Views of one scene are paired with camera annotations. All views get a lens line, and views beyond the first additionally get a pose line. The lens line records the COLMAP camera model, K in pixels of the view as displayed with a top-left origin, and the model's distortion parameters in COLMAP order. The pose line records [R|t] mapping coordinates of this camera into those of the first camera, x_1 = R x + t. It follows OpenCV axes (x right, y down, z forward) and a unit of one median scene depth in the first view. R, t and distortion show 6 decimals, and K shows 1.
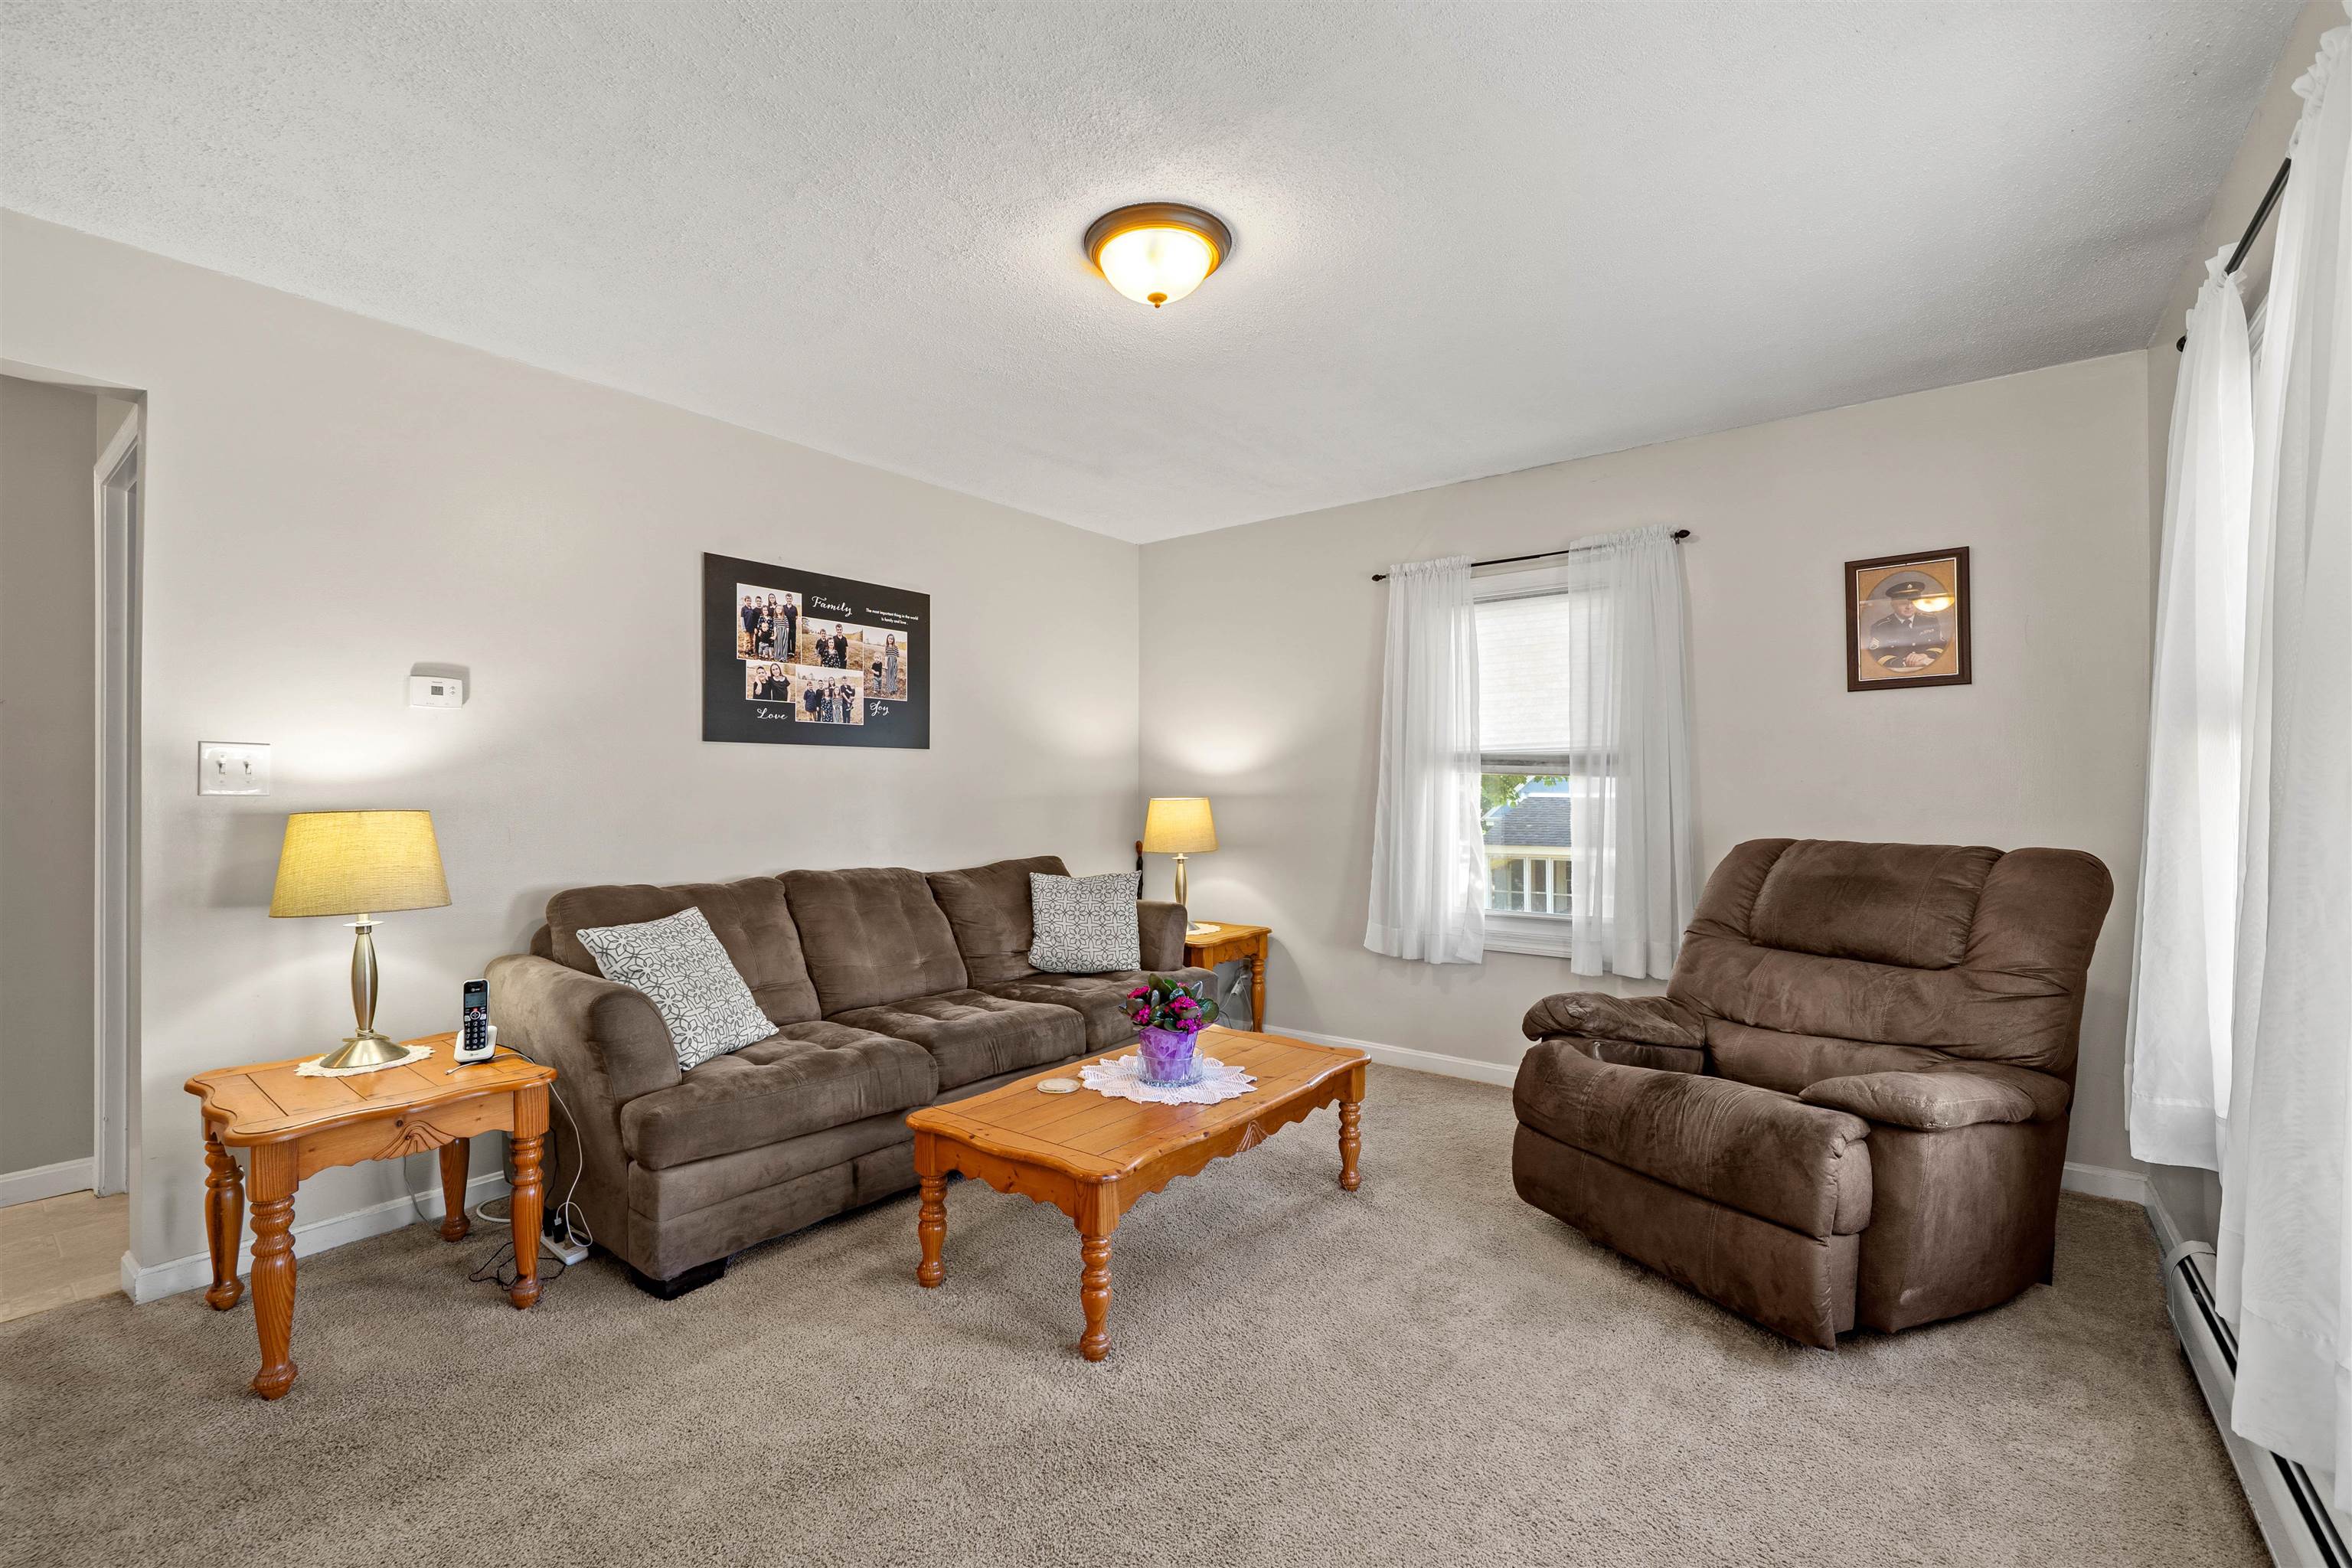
lens RADIAL K [[1042.4, 0, 1176.0], [0, 1042.4, 784.0], [0, 0, 1]] dist [0.001748, 0.000194]
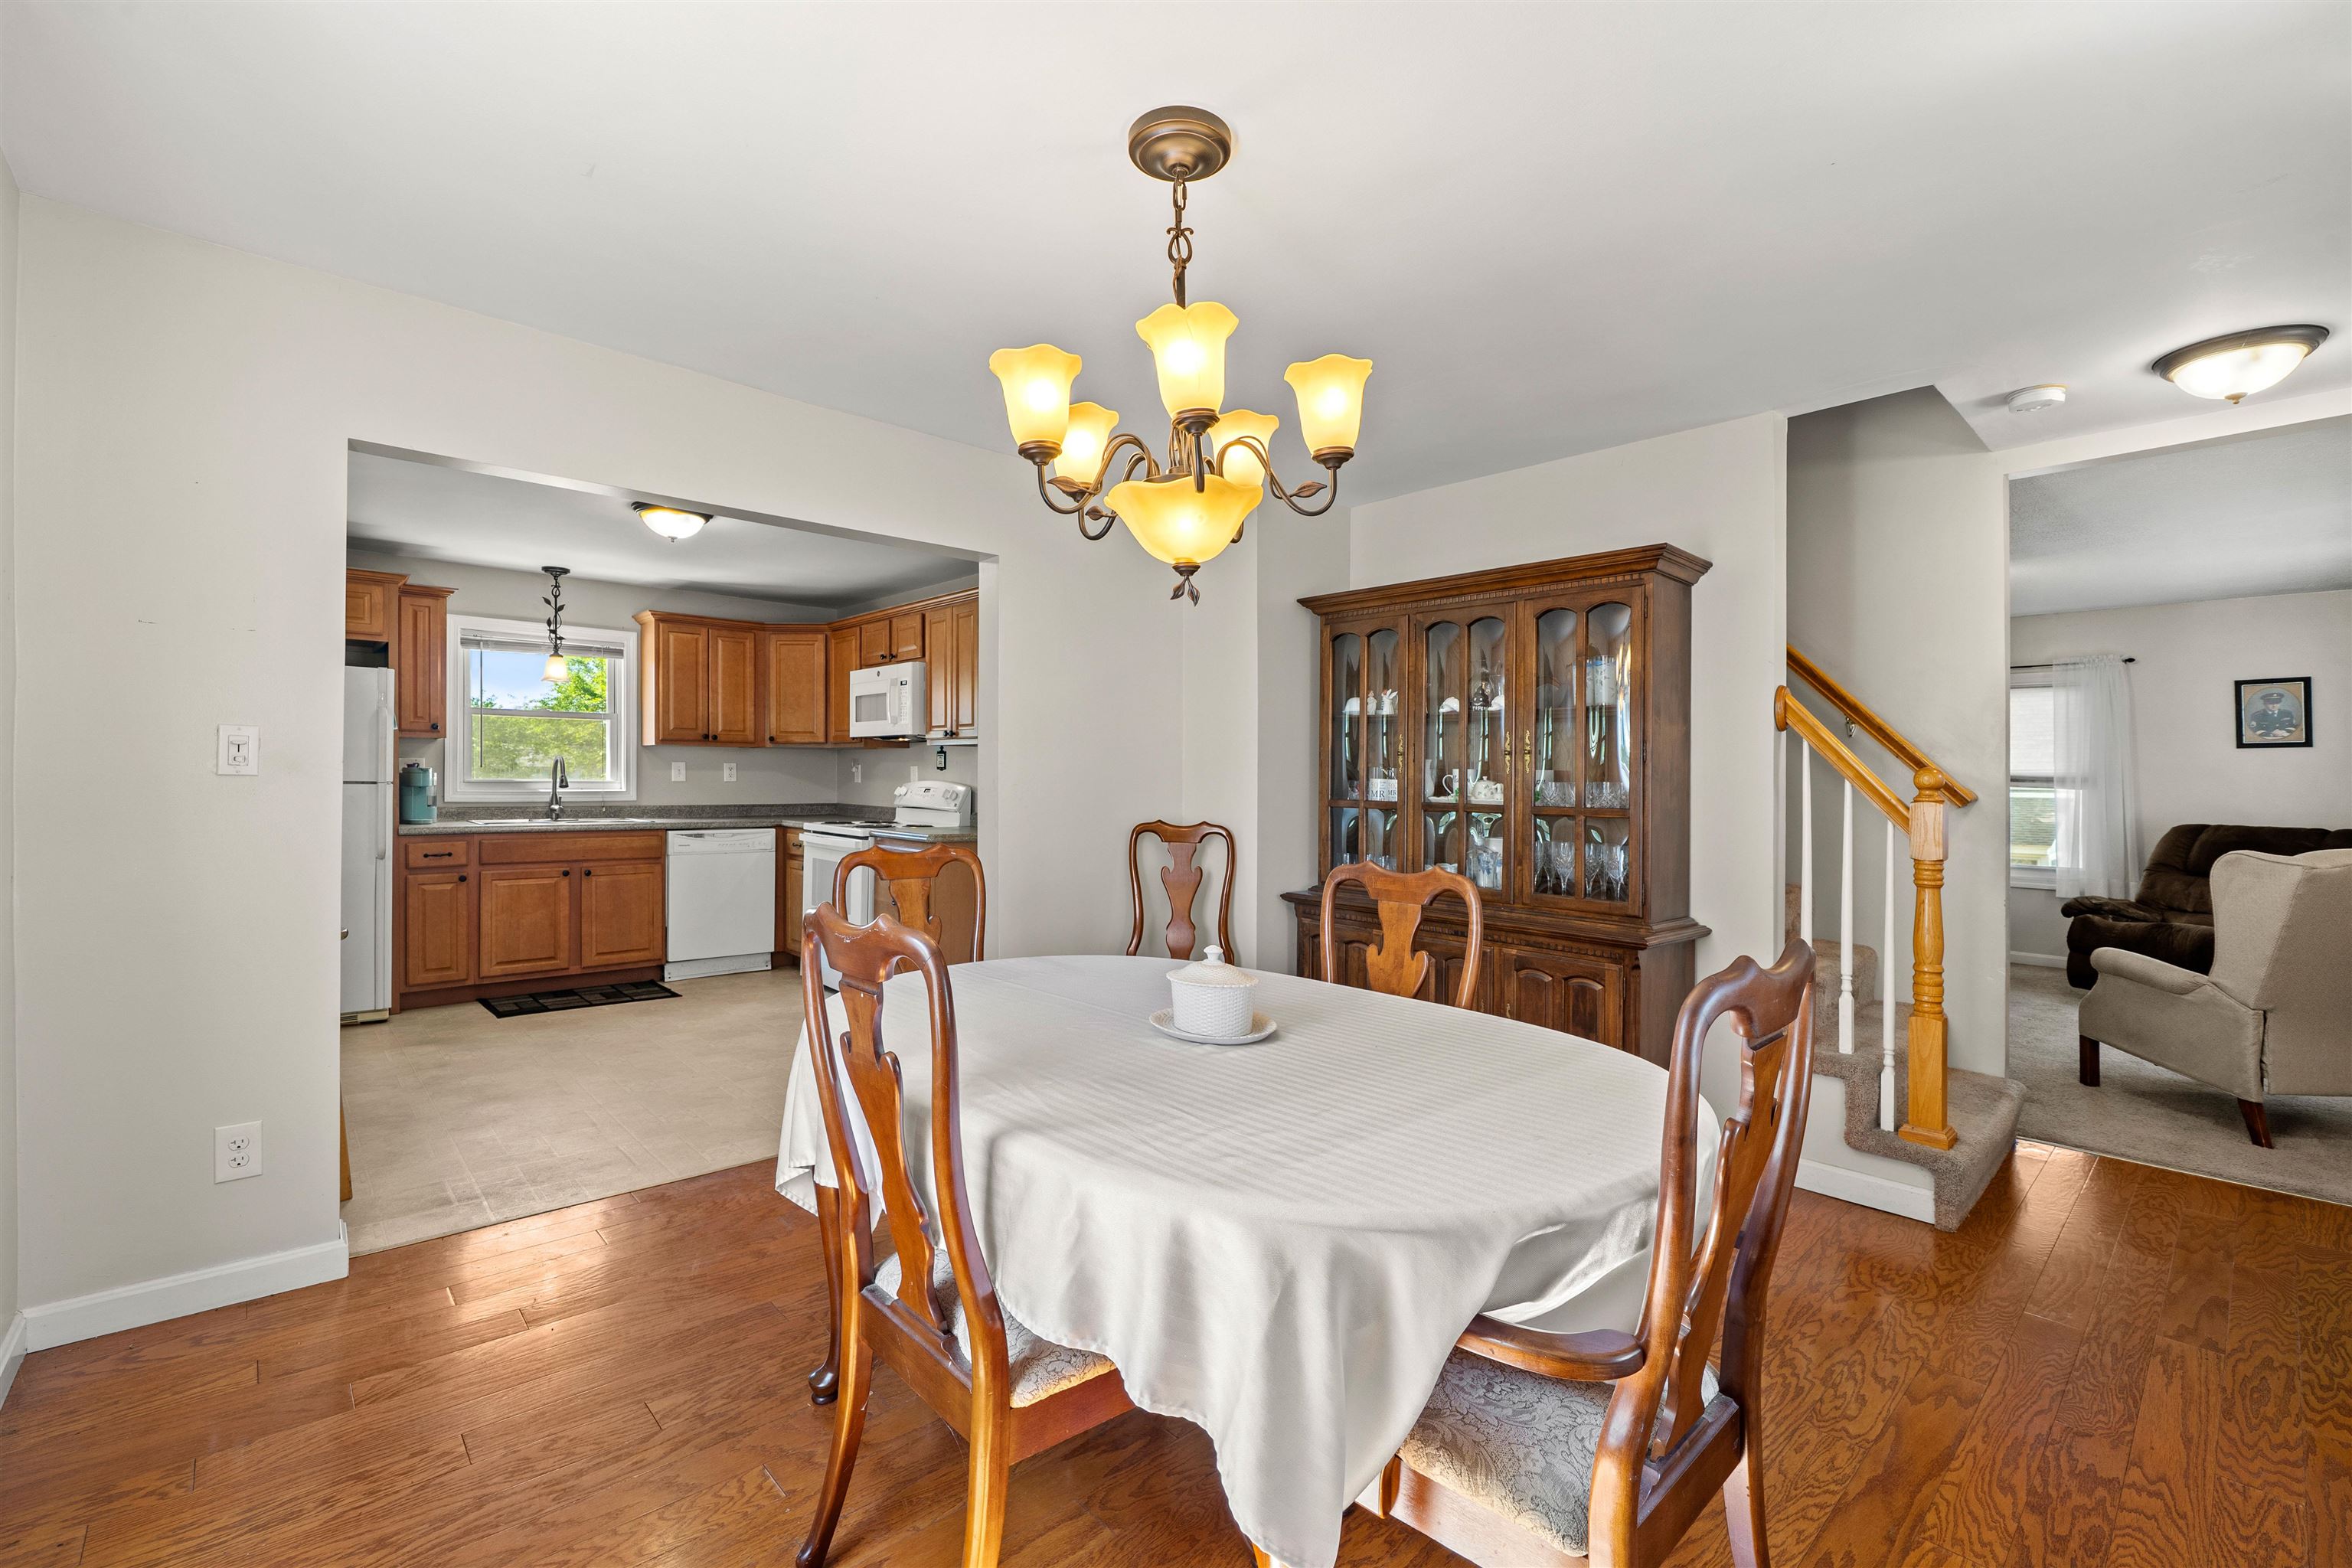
lens RADIAL K [[1036.5, 0, 1171.3], [0, 1036.5, 749.0], [0, 0, 1]] dist [0.000349, -0.000042]
pose [[0.987439, 0.019194, -0.156831, -0.982473], [-0.022848, 0.999507, -0.021529, -0.001804], [0.156340, 0.024841, 0.987391, -1.177783]]
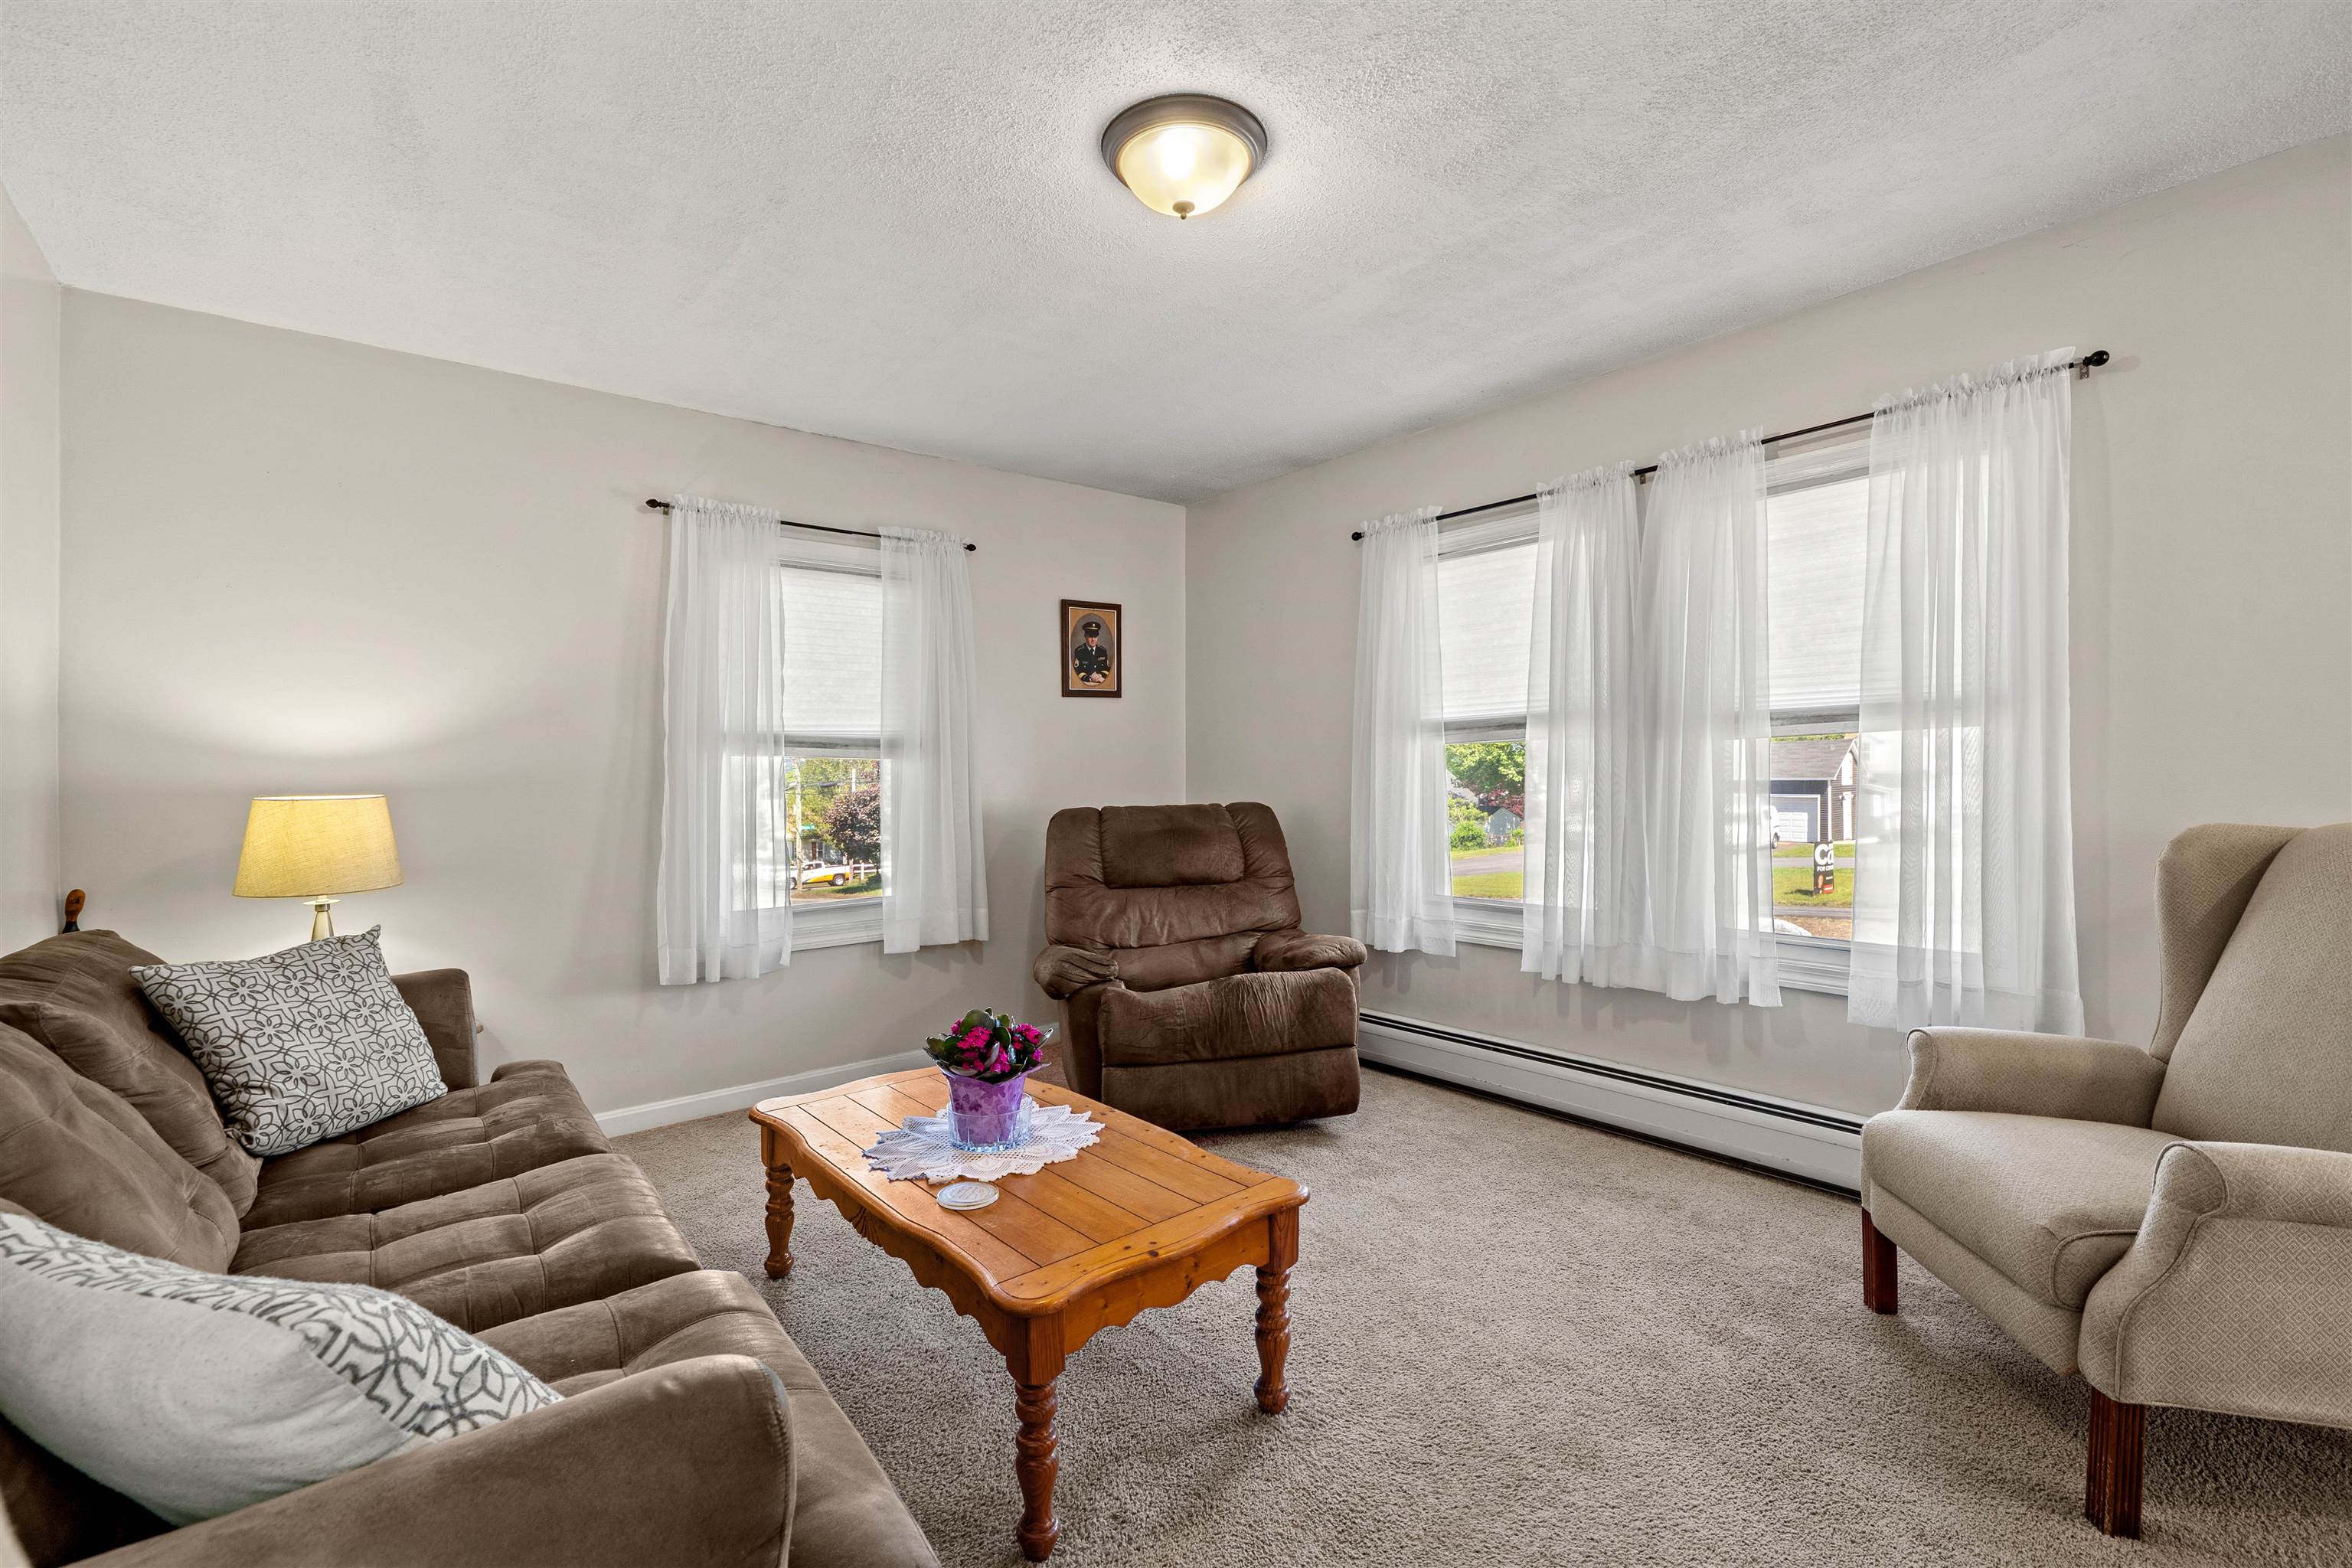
lens RADIAL K [[1042.4, 0, 1176.0], [0, 1042.4, 784.0], [0, 0, 1]] dist [0.001748, 0.000194]
pose [[0.196464, -0.017685, 0.980351, -0.636260], [0.009299, 0.999826, 0.016173, 0.002671], [-0.980467, 0.005939, 0.196595, 0.599952]]
